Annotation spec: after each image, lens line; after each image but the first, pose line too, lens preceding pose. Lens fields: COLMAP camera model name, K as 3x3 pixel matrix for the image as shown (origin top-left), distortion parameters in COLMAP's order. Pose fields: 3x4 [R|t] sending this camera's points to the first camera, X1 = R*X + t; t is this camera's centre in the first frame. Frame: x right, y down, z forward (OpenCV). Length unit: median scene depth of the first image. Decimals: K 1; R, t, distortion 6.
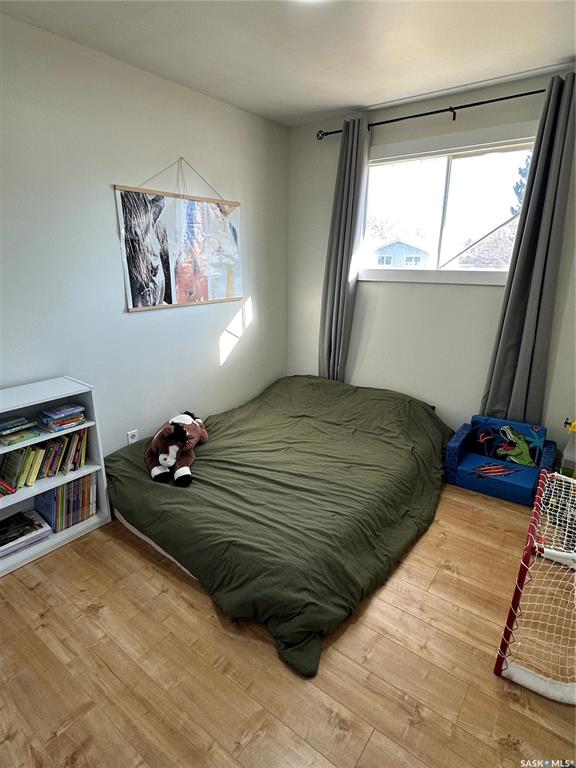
lens RADIAL K [[401.6, 0, 292.6], [0, 401.6, 387.3], [0, 0, 1]] dist [-0.012740, 0.004179]
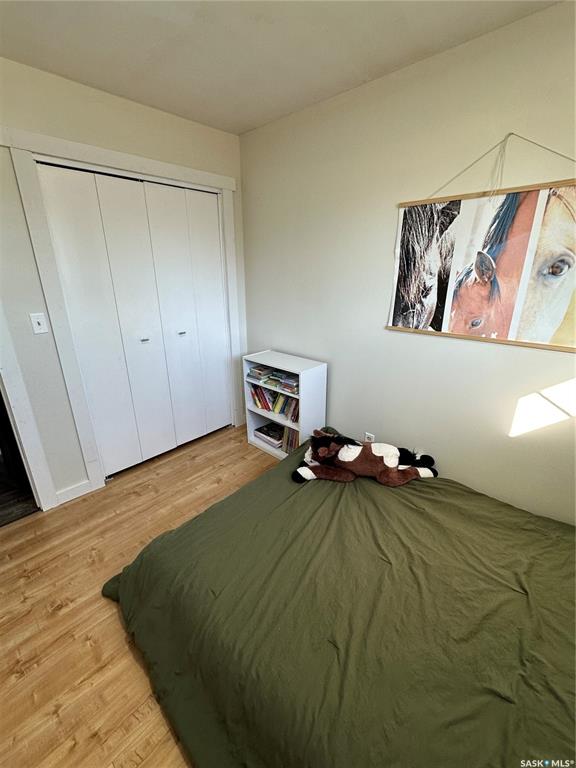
lens RADIAL K [[332.6, 0, 288.7], [0, 332.6, 384.6], [0, 0, 1]] dist [0.001197, 0.001790]
pose [[-0.111859, 0.327532, -0.938195, 0.469655], [-0.297849, 0.889663, 0.346101, -0.279633], [0.948037, 0.318155, -0.001962, 0.800083]]
